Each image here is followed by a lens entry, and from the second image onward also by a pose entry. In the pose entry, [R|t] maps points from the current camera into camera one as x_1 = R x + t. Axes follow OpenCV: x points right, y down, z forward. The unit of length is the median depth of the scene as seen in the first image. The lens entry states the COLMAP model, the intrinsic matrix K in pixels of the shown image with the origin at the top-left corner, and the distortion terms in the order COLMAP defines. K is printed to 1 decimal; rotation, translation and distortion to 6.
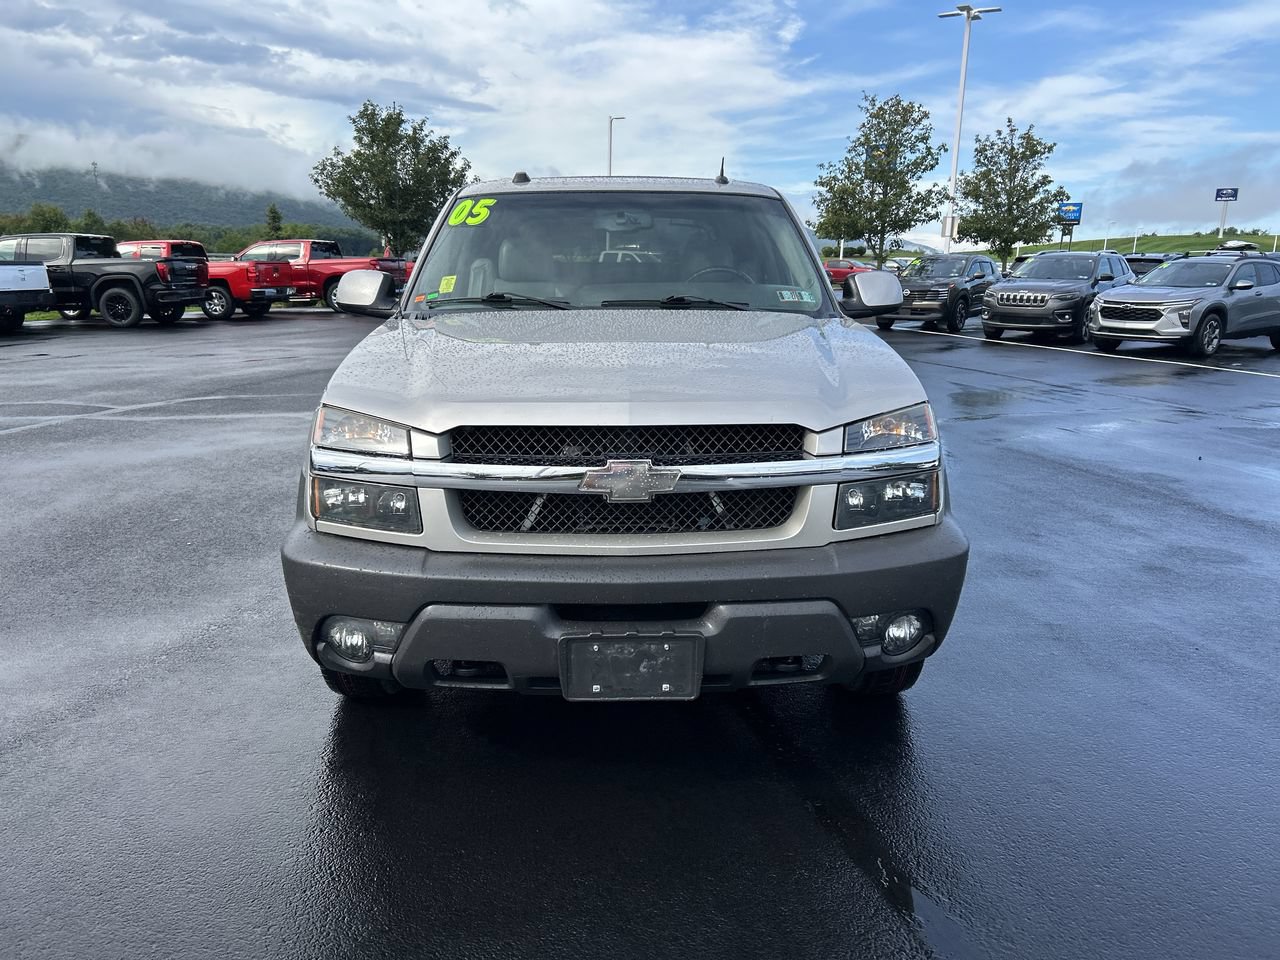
lens RADIAL K [[1079.5, 0, 585.2], [0, 1079.5, 496.0], [0, 0, 1]] dist [0.065512, -0.069286]
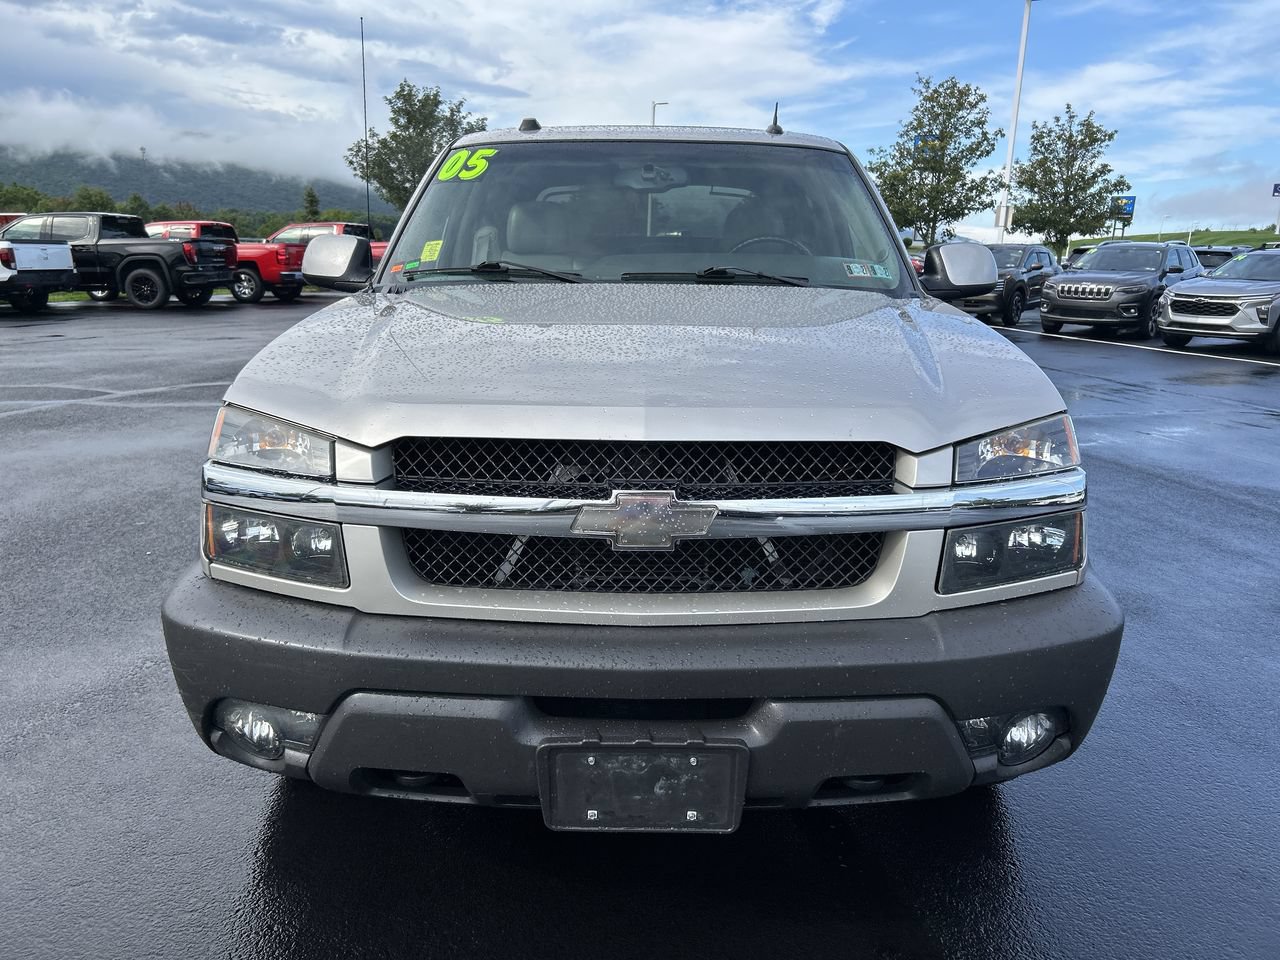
lens RADIAL K [[1077.3, 0, 591.1], [0, 1077.3, 481.2], [0, 0, 1]] dist [0.056316, -0.057644]
pose [[0.999406, 0.018020, -0.029376, 0.016650], [-0.018120, 0.999831, -0.003167, -0.022374], [0.029314, 0.003697, 0.999563, 0.187317]]
